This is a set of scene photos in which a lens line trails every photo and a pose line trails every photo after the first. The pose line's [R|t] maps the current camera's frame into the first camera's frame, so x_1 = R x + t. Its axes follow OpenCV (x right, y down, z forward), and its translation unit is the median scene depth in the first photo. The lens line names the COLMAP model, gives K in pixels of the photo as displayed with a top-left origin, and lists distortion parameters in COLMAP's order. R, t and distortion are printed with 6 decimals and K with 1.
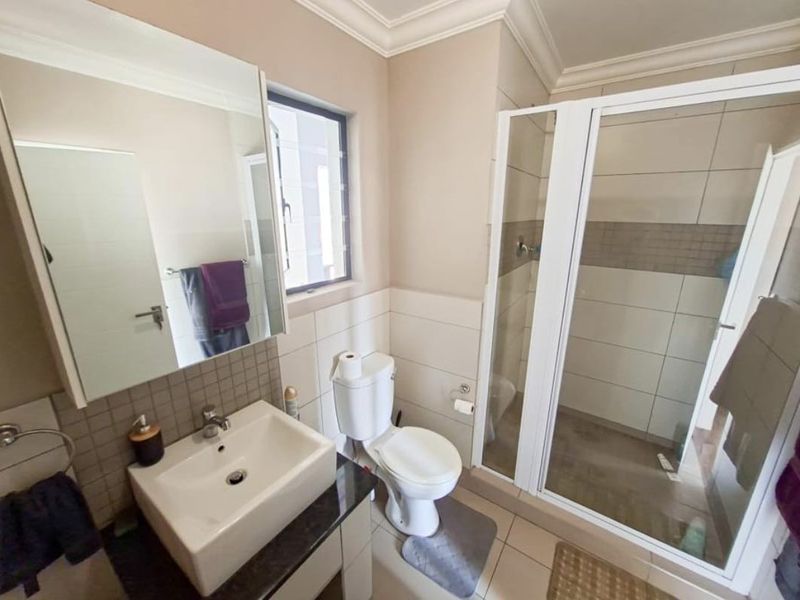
lens RADIAL K [[317.4, 0, 405.4], [0, 317.4, 296.7], [0, 0, 1]] dist [0.001236, 0.000295]
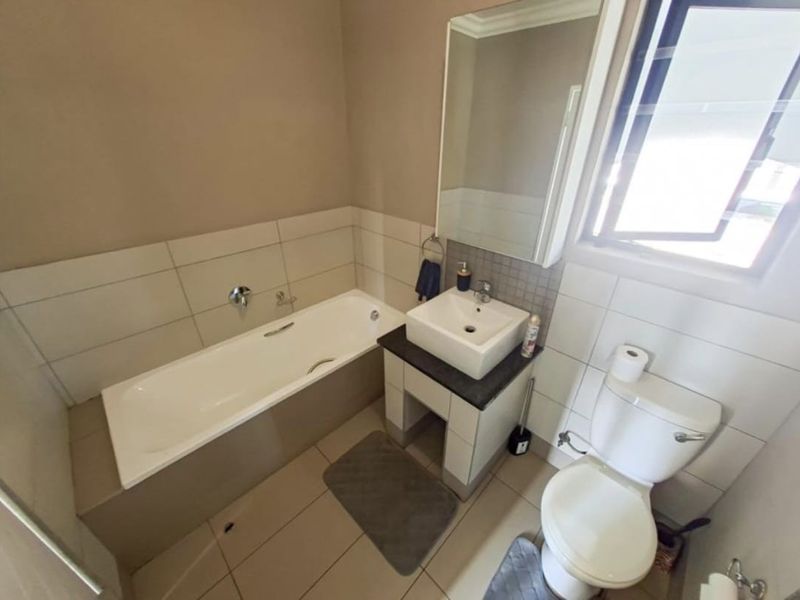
lens RADIAL K [[317.4, 0, 405.4], [0, 317.4, 296.7], [0, 0, 1]] dist [0.001236, 0.000295]
pose [[-0.170939, 0.462397, -0.870040, 0.675726], [-0.269633, 0.827374, 0.492697, -0.201477], [0.947670, 0.318812, -0.016754, 0.581984]]
